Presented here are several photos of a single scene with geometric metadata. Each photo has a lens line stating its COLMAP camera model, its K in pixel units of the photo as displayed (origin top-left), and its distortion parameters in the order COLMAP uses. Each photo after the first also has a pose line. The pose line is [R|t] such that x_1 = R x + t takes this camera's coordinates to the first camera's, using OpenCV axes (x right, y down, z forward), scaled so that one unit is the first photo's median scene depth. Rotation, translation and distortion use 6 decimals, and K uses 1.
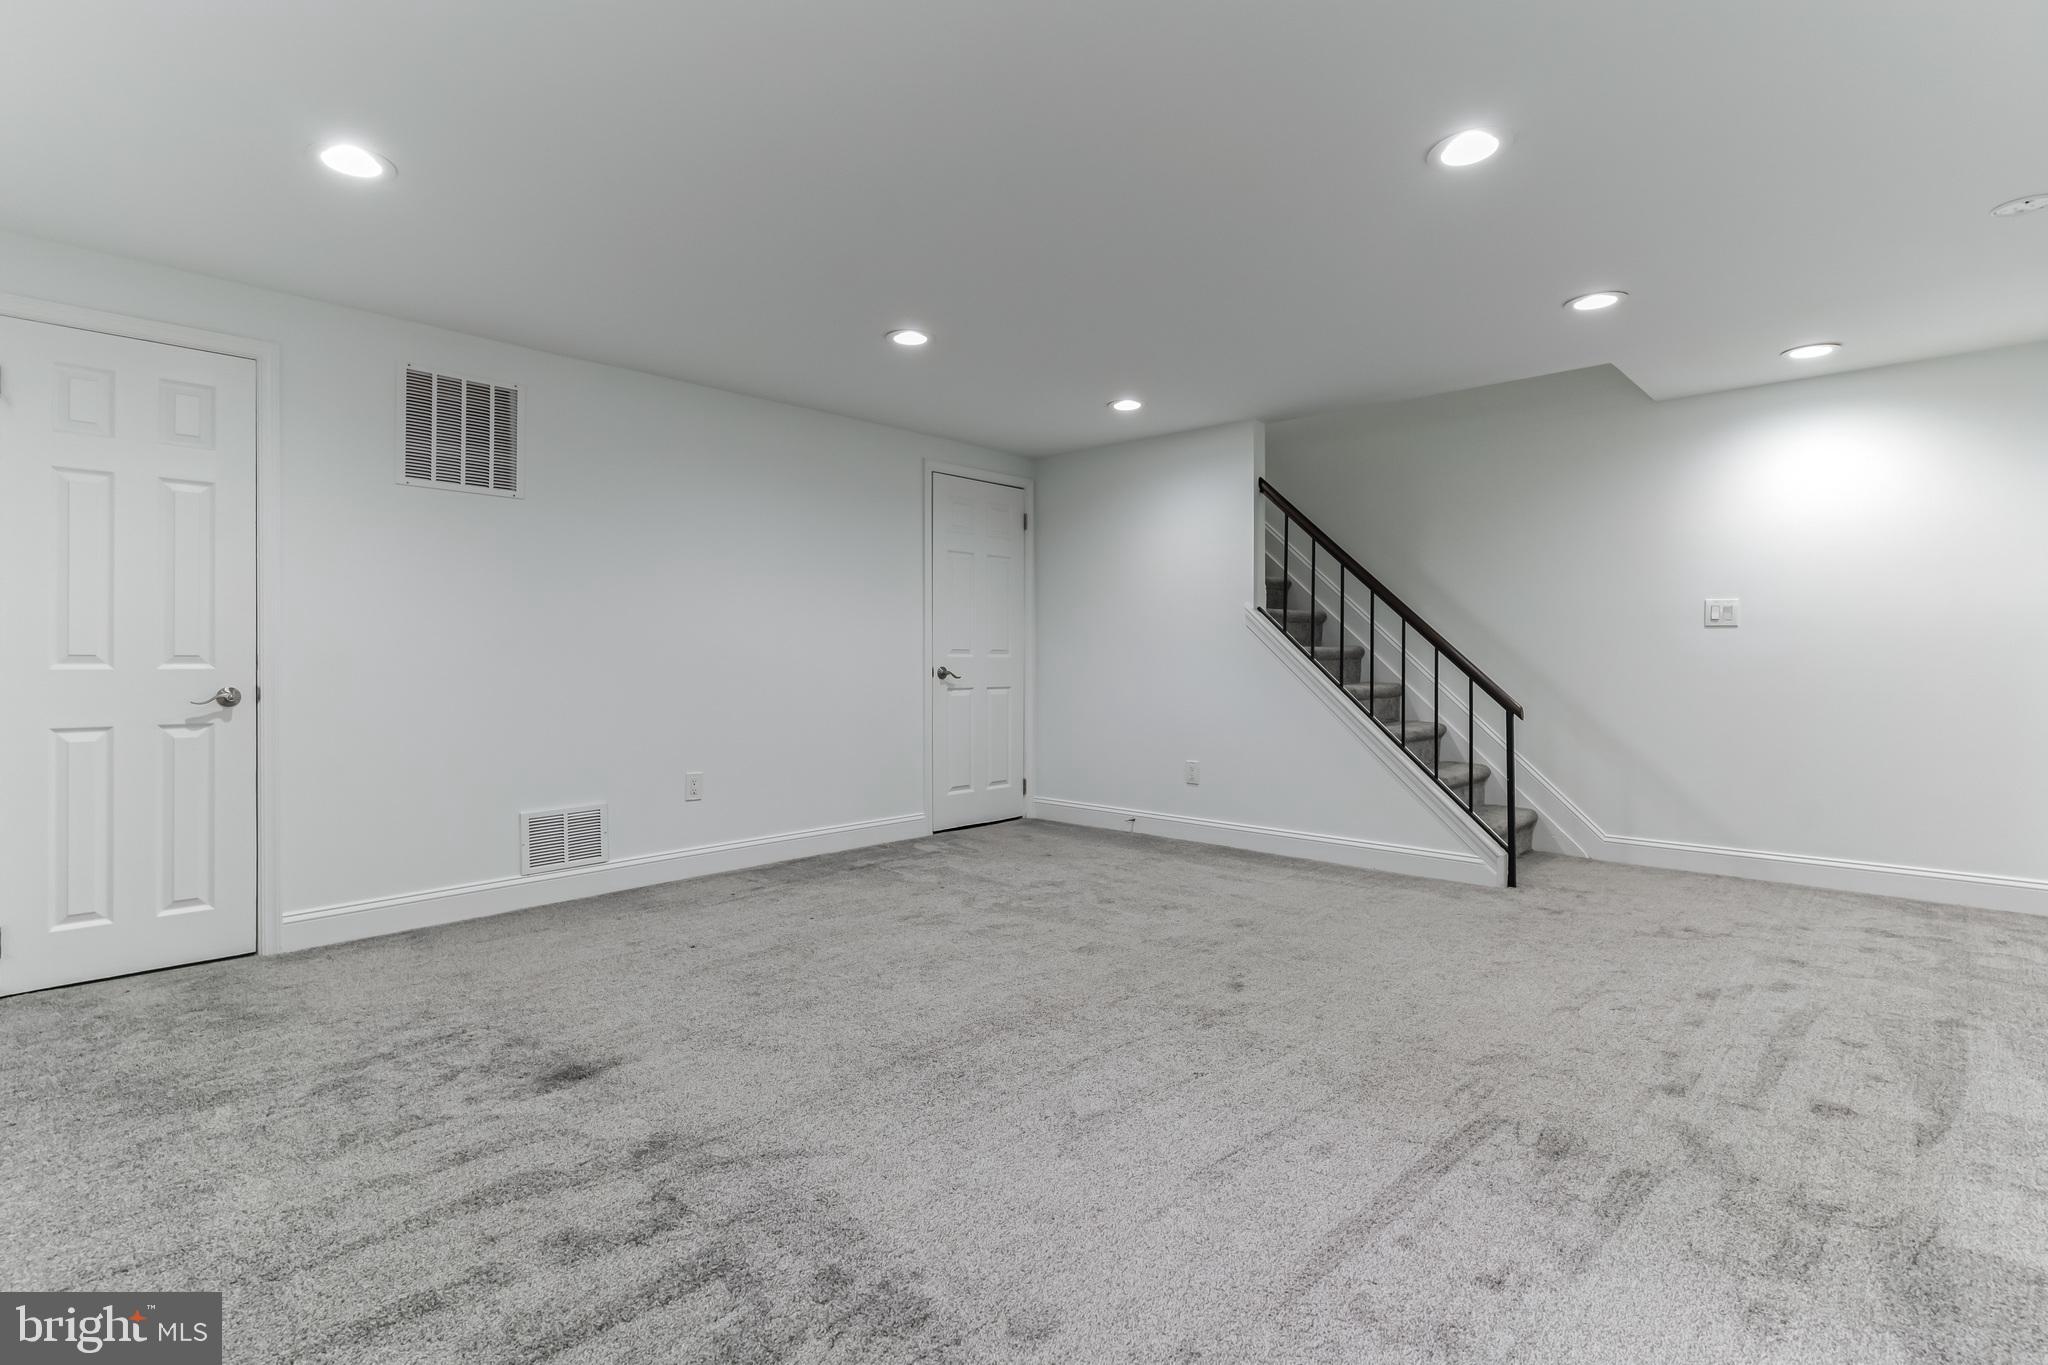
lens RADIAL K [[984.7, 0, 1007.1], [0, 984.7, 658.7], [0, 0, 1]] dist [0.001785, 0.000970]
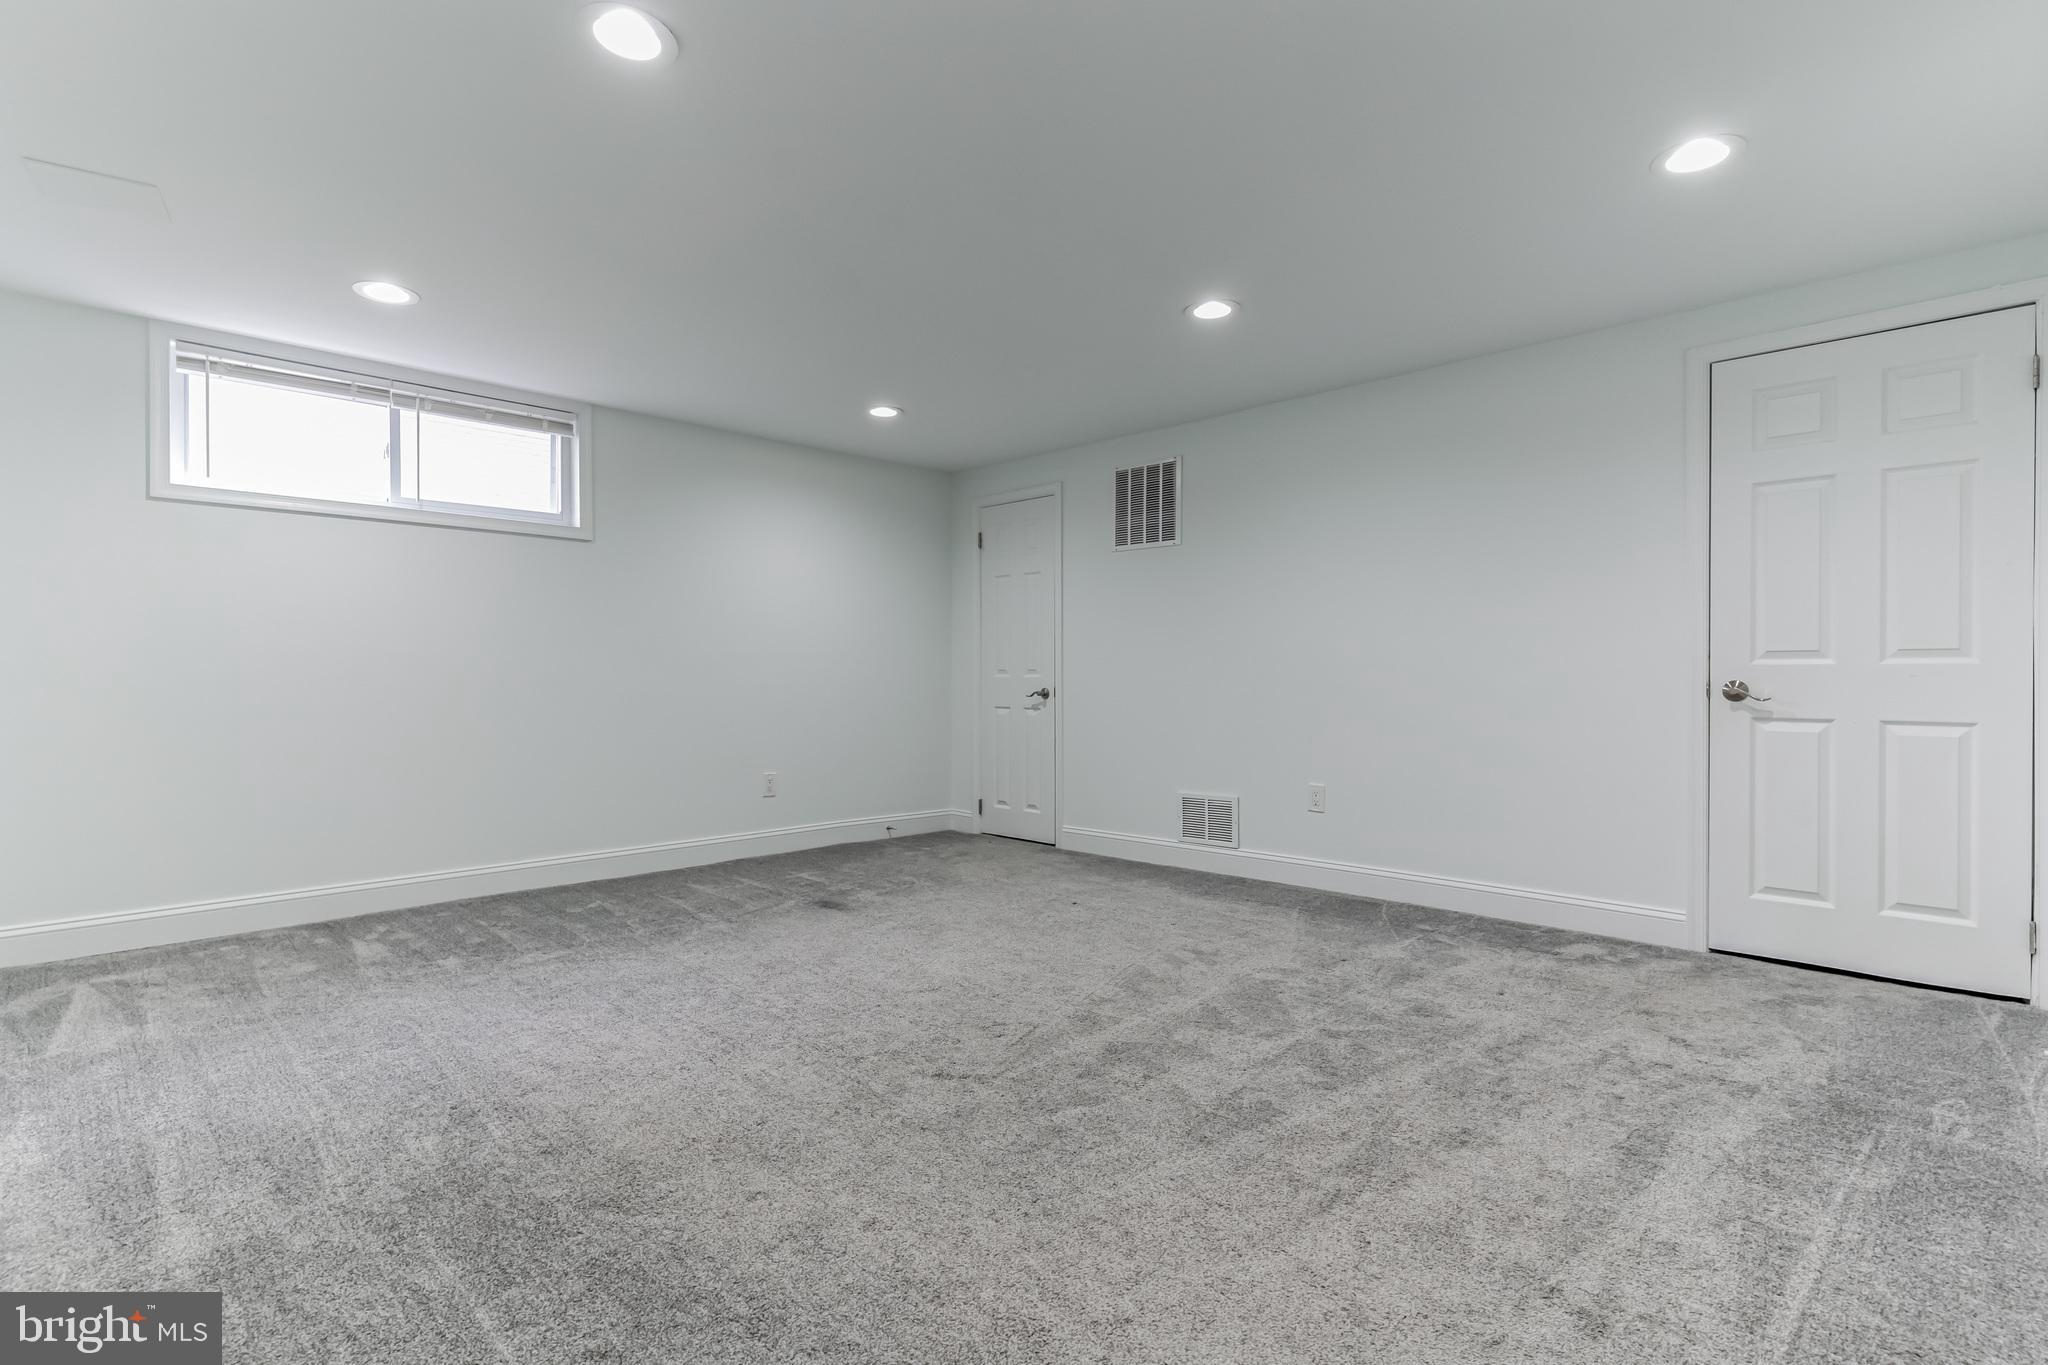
lens RADIAL K [[991.5, 0, 1024.0], [0, 991.5, 682.5], [0, 0, 1]] dist [0.001370, 0.000302]
pose [[-0.024866, 0.011178, -0.999628, 0.806904], [0.004333, 0.999929, 0.011074, 0.000055], [0.999681, -0.004056, -0.024912, 0.848787]]
